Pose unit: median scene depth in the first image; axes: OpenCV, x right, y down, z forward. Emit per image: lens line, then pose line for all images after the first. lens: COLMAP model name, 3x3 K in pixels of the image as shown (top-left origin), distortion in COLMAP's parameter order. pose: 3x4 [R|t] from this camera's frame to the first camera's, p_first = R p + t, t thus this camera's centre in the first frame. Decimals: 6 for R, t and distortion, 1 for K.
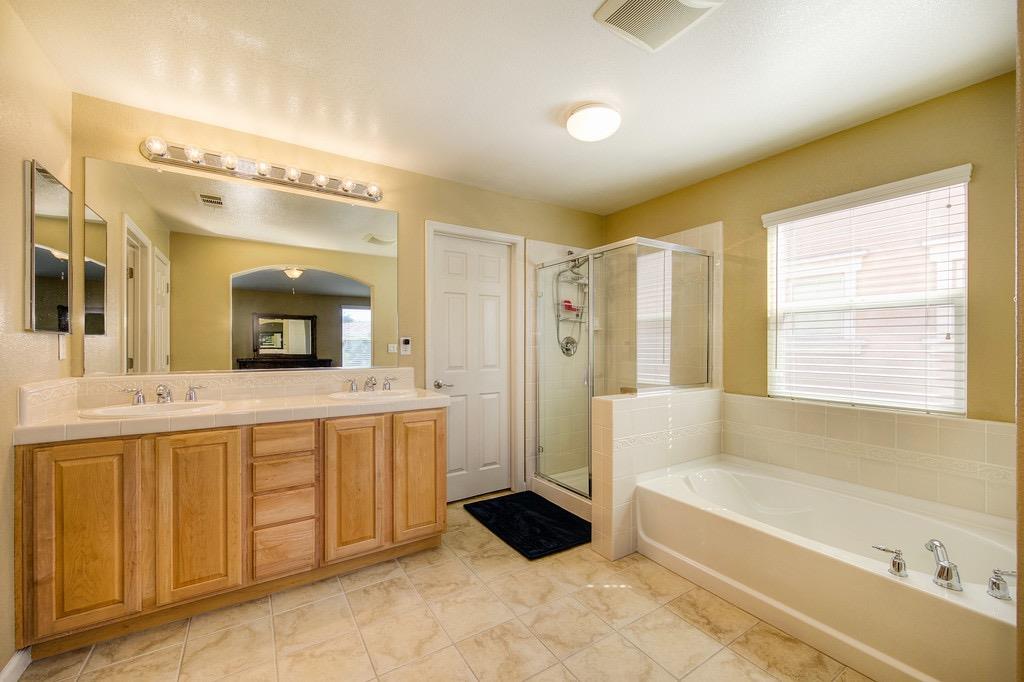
lens RADIAL K [[406.0, 0, 512.1], [0, 406.0, 343.7], [0, 0, 1]] dist [-0.001229, -0.000831]
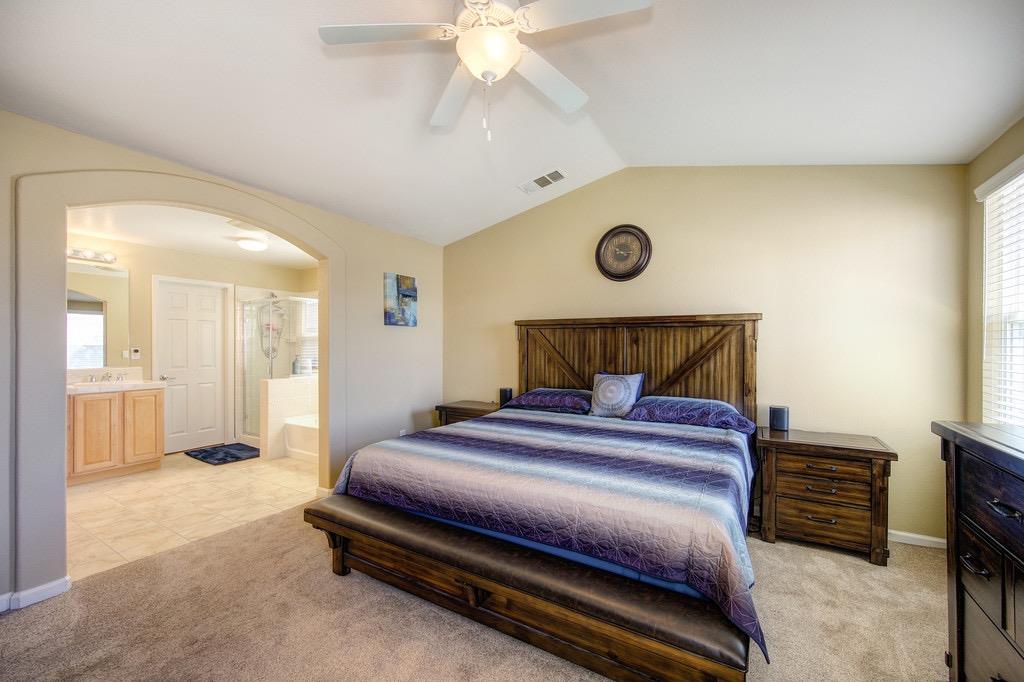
lens RADIAL K [[406.0, 0, 509.1], [0, 406.0, 348.0], [0, 0, 1]] dist [-0.001229, -0.000831]
pose [[0.897638, -0.001040, 0.440732, 0.418554], [0.000323, 0.999998, 0.001703, -0.021137], [-0.440733, -0.001386, 0.897637, -1.277201]]
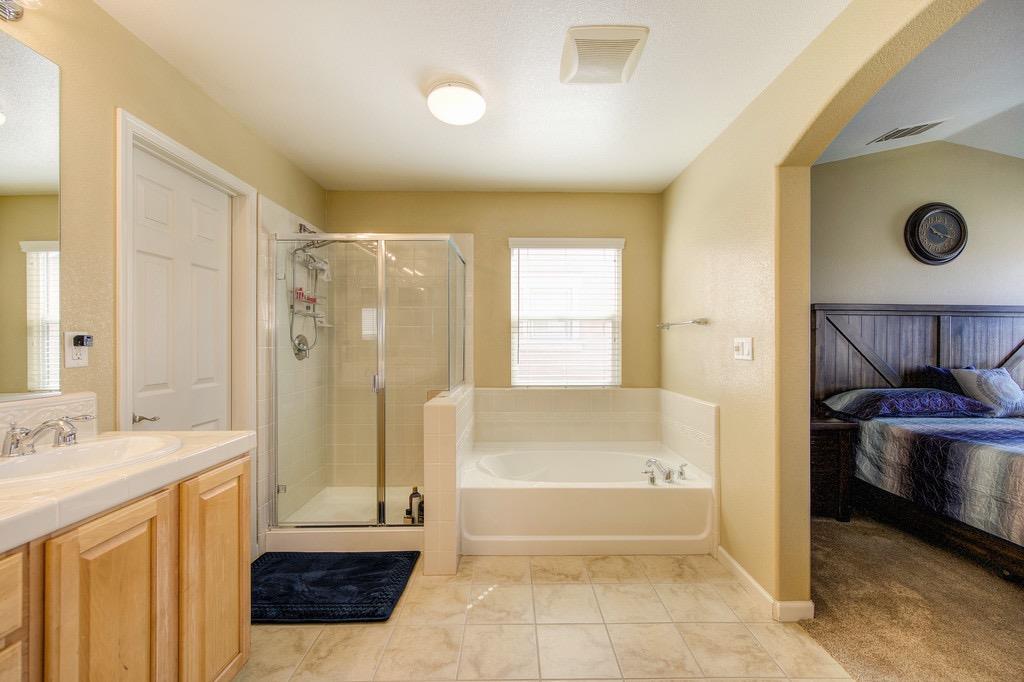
lens RADIAL K [[424.2, 0, 516.5], [0, 424.2, 342.8], [0, 0, 1]] dist [0.002899, -0.000472]
pose [[0.530900, 0.001101, 0.847434, -0.493703], [-0.001966, 0.999998, -0.000068, -0.003457], [-0.847432, -0.001630, 0.530901, 0.339401]]
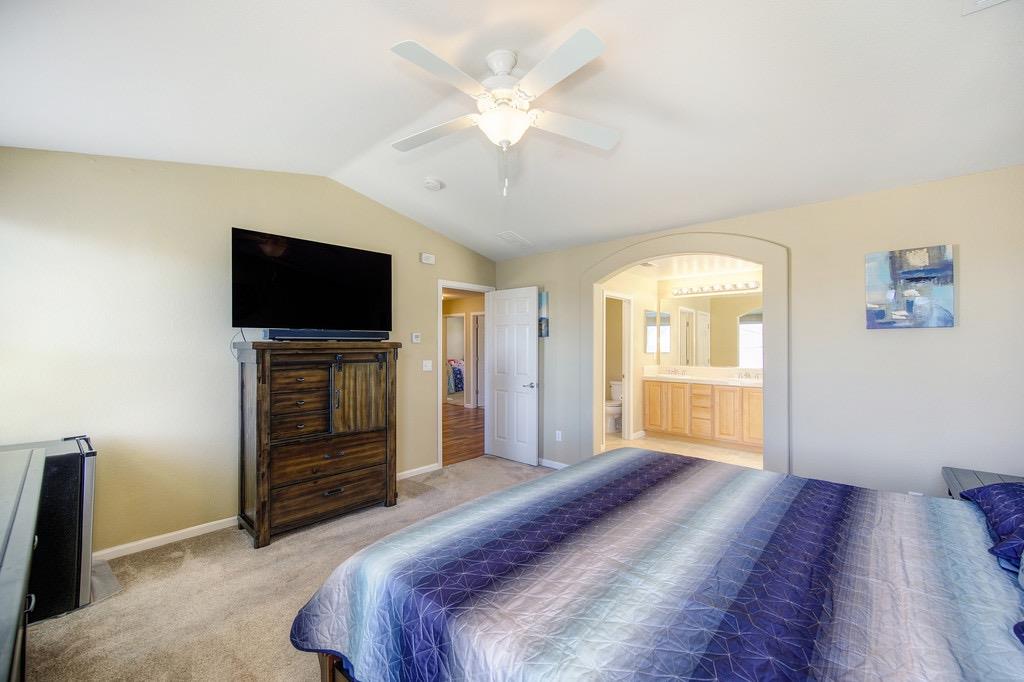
lens RADIAL K [[406.0, 0, 520.4], [0, 406.0, 341.2], [0, 0, 1]] dist [-0.001229, -0.000831]
pose [[0.260847, -0.008357, -0.965344, 1.571184], [0.000038, 0.999963, -0.008647, -0.068847], [0.965380, 0.002219, 0.260838, -0.816980]]
